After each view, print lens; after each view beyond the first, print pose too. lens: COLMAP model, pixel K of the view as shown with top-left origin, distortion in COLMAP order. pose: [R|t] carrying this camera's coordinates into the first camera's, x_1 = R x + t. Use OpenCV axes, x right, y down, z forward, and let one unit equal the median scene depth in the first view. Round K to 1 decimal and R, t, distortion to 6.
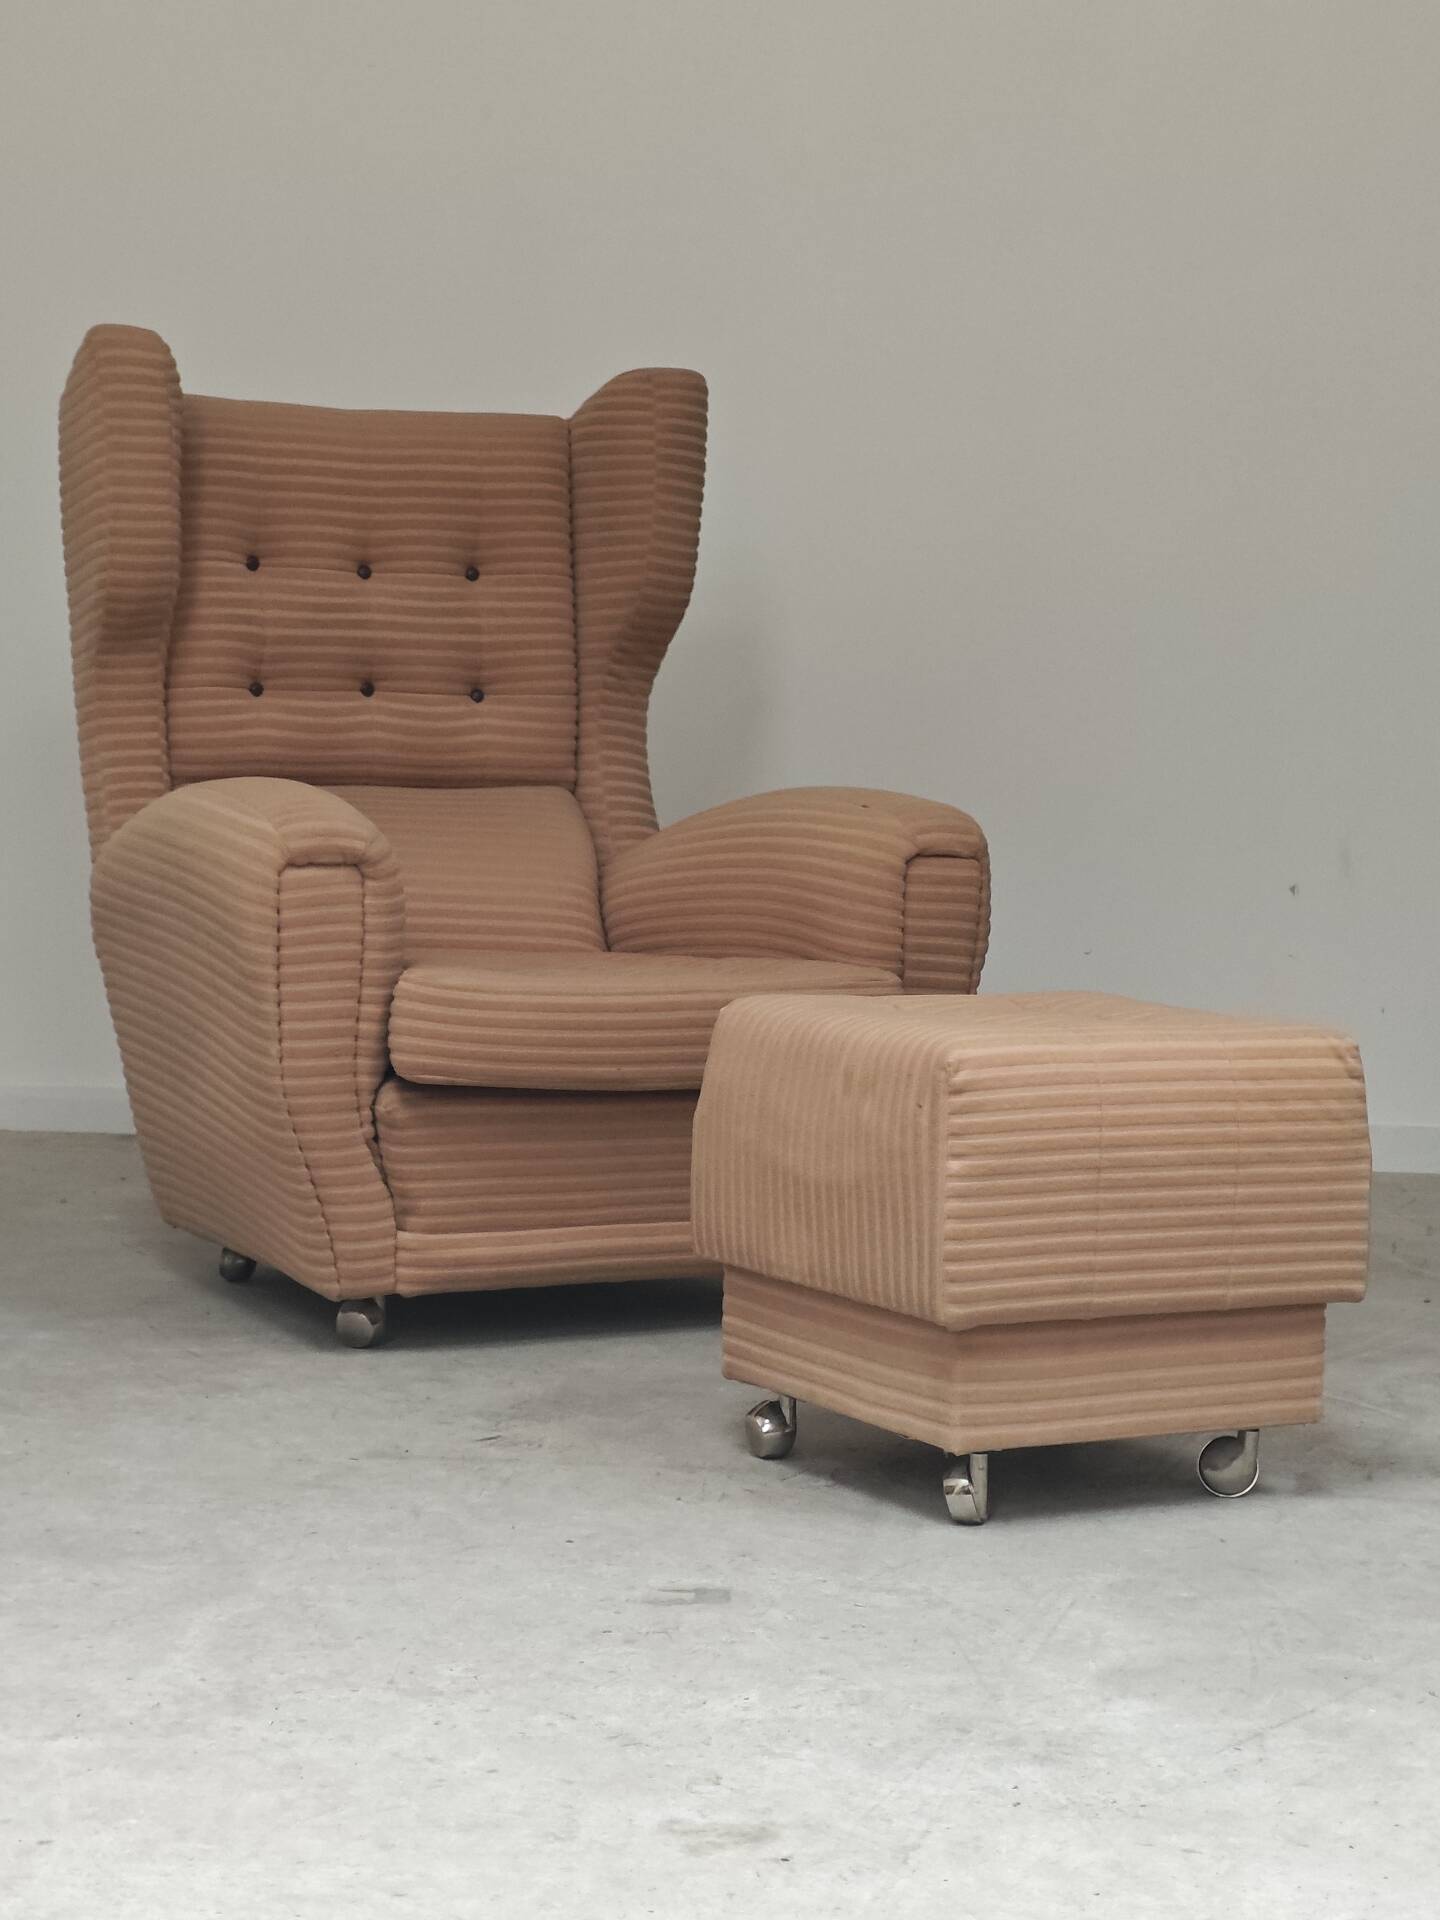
lens RADIAL K [[4094.4, 0, 720.0], [0, 4094.4, 960.0], [0, 0, 1]] dist [0.184053, 0.403256]
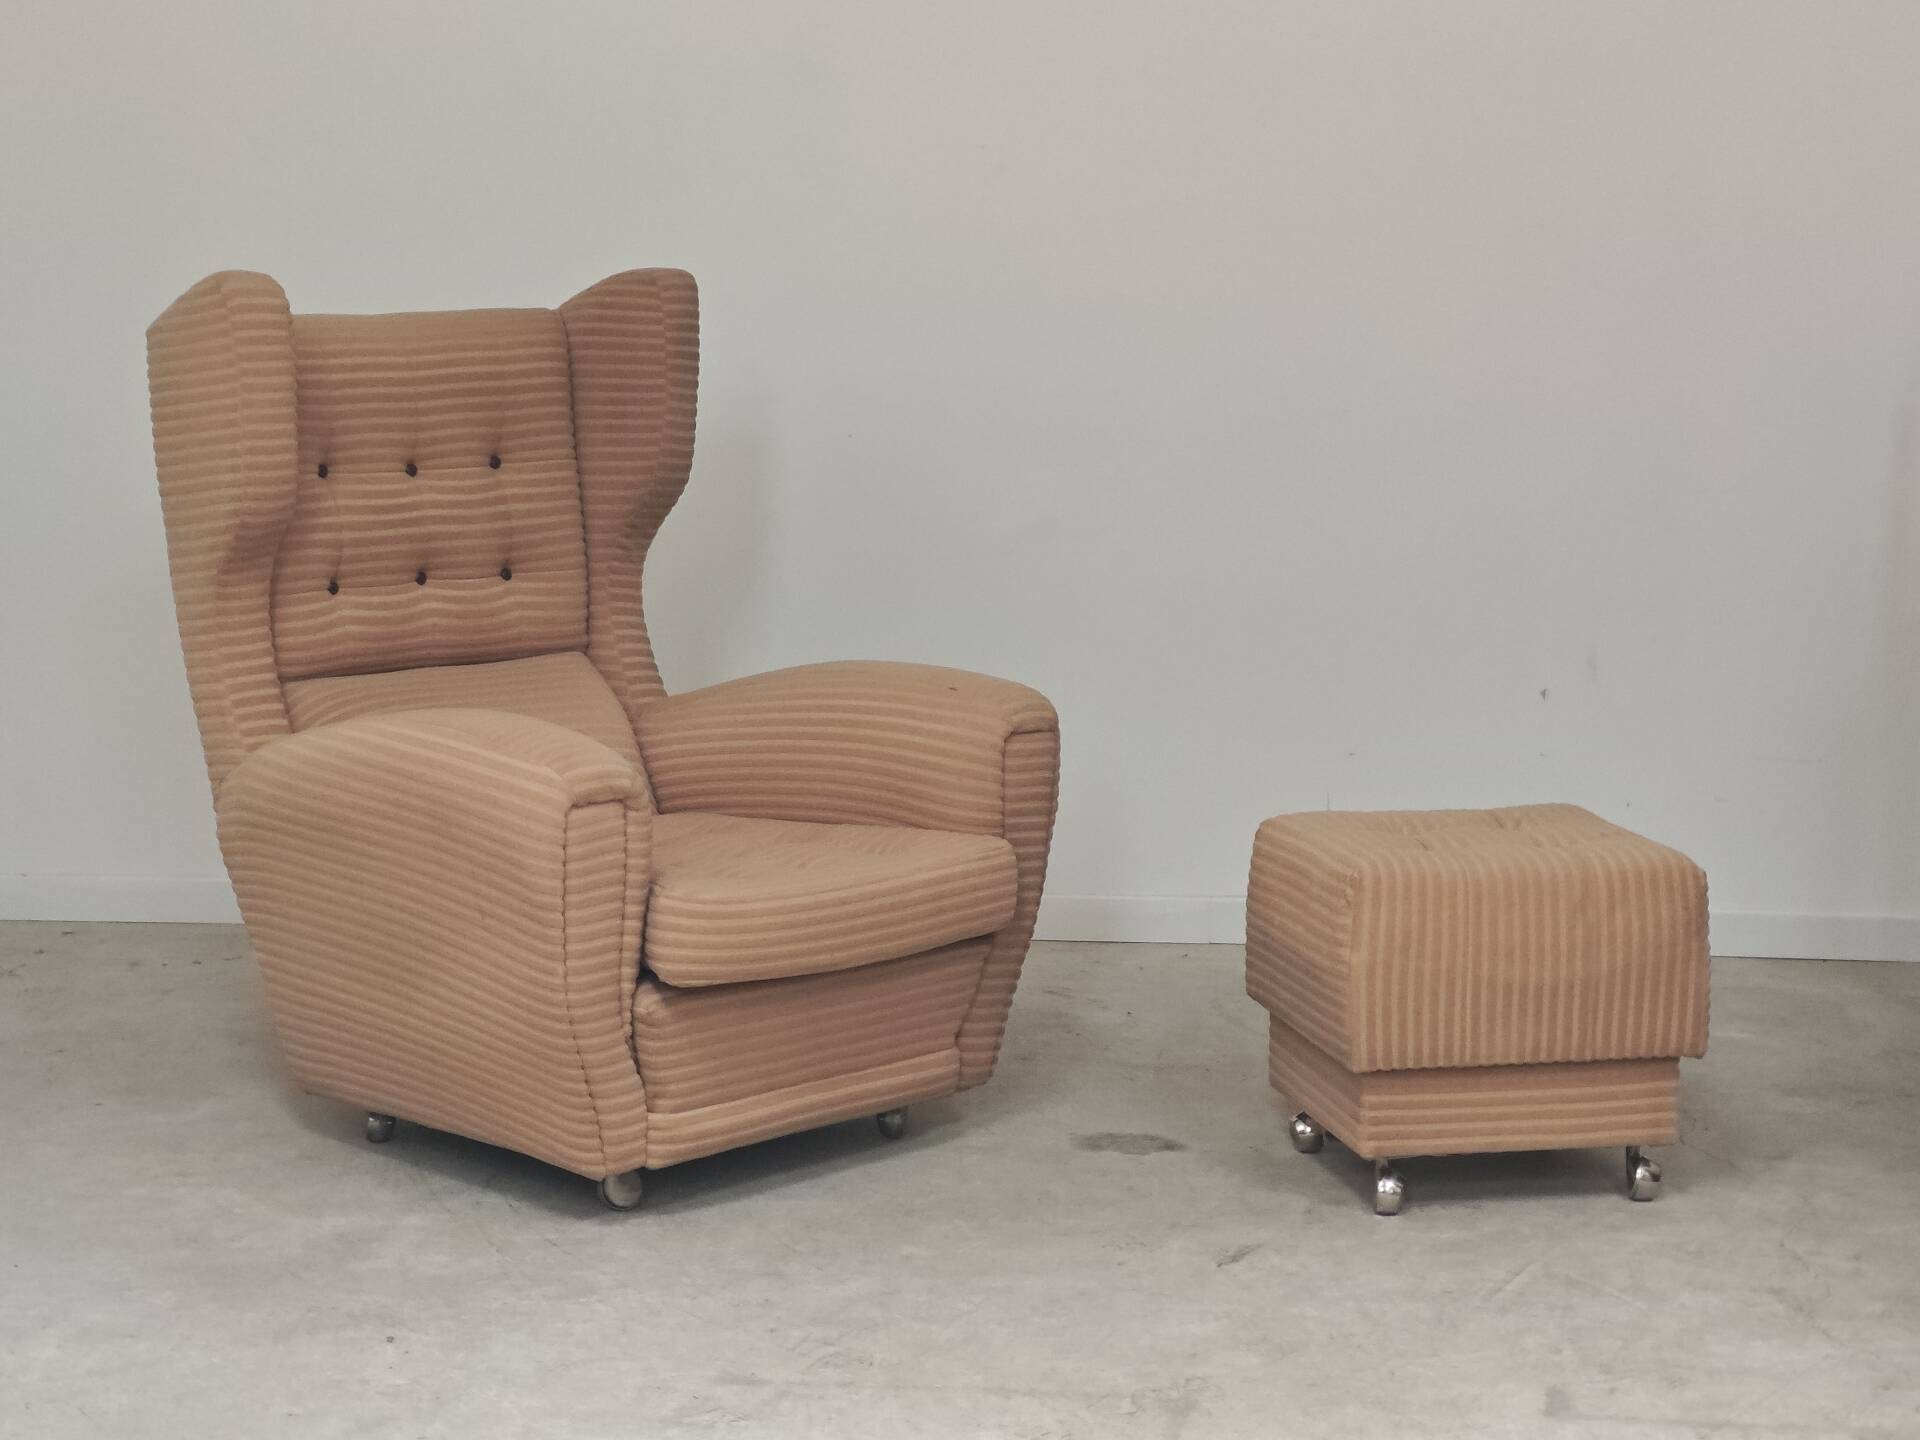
lens RADIAL K [[4094.4, 0, 960.0], [0, 4094.4, 720.0], [0, 0, 1]] dist [0.184053, 0.403256]
pose [[0.945358, -0.061265, 0.320225, -0.338888], [0.038072, 0.996211, 0.078197, -0.121729], [-0.323802, -0.061733, 0.944109, -0.082199]]
